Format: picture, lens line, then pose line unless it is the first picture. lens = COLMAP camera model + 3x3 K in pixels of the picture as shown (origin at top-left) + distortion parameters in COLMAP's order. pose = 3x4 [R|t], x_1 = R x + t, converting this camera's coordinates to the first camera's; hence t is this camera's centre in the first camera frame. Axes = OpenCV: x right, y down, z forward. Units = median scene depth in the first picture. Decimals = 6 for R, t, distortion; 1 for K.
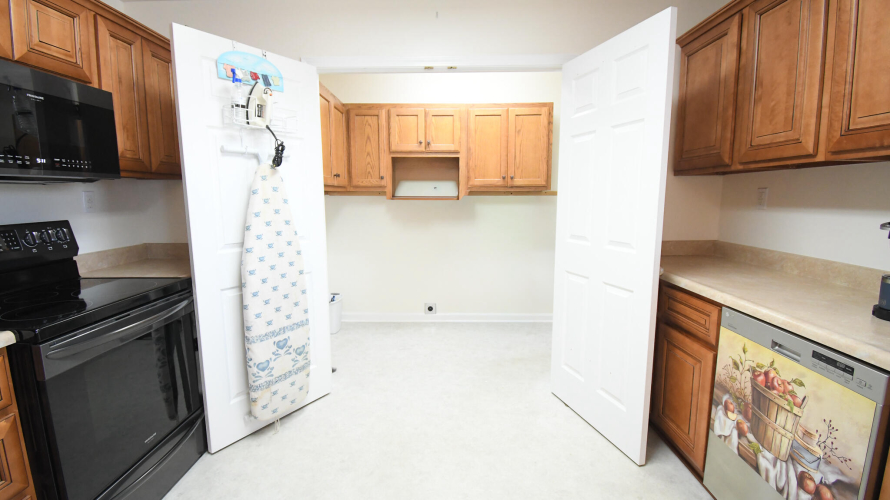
lens RADIAL K [[390.6, 0, 439.7], [0, 390.6, 249.3], [0, 0, 1]] dist [0.018110, -0.024048]
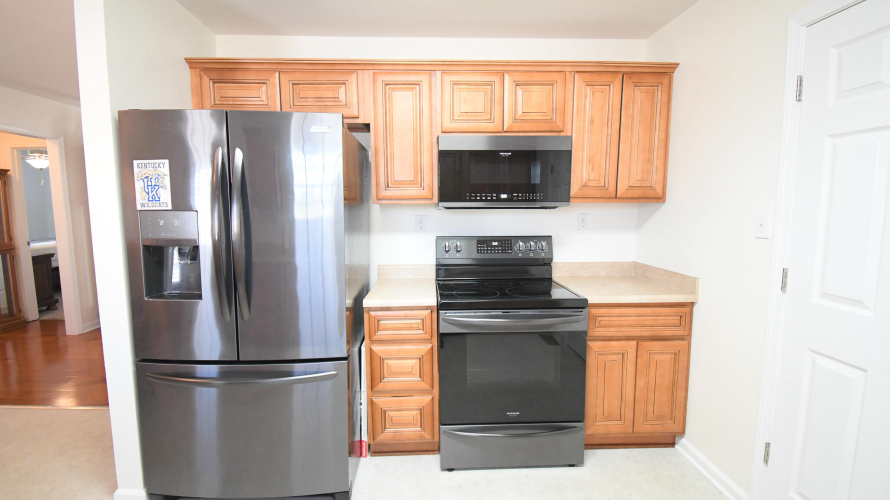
lens RADIAL K [[390.6, 0, 439.7], [0, 390.6, 249.3], [0, 0, 1]] dist [0.018110, -0.024048]
pose [[0.051627, 0.112604, -0.992298, 0.528859], [-0.134890, 0.985304, 0.104792, -0.163815], [0.989515, 0.128441, 0.066058, 0.737955]]
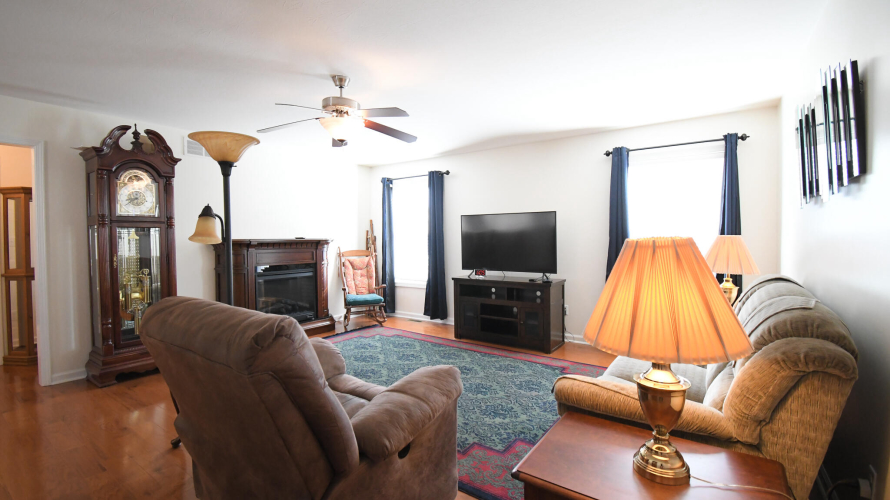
lens RADIAL K [[390.6, 0, 439.7], [0, 390.6, 249.3], [0, 0, 1]] dist [0.018110, -0.024048]
pose [[-0.561364, 0.026175, -0.827155, -2.077843], [-0.105931, 0.989005, 0.103189, -0.164244], [0.820761, 0.145548, -0.552419, 1.509176]]
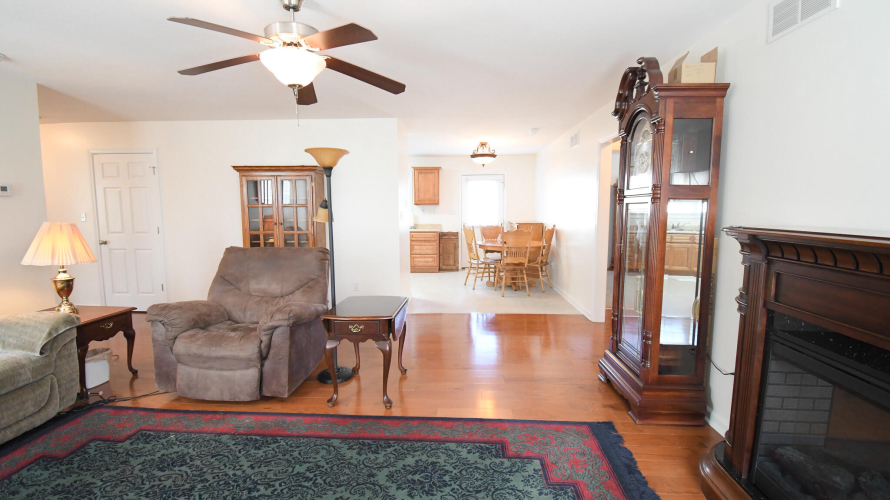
lens RADIAL K [[390.6, 0, 439.7], [0, 390.6, 249.3], [0, 0, 1]] dist [0.018110, -0.024048]
pose [[0.041714, -0.100656, 0.994046, -5.195958], [0.136015, 0.986222, 0.094156, 0.089236], [-0.989828, 0.131277, 0.054830, -0.806286]]
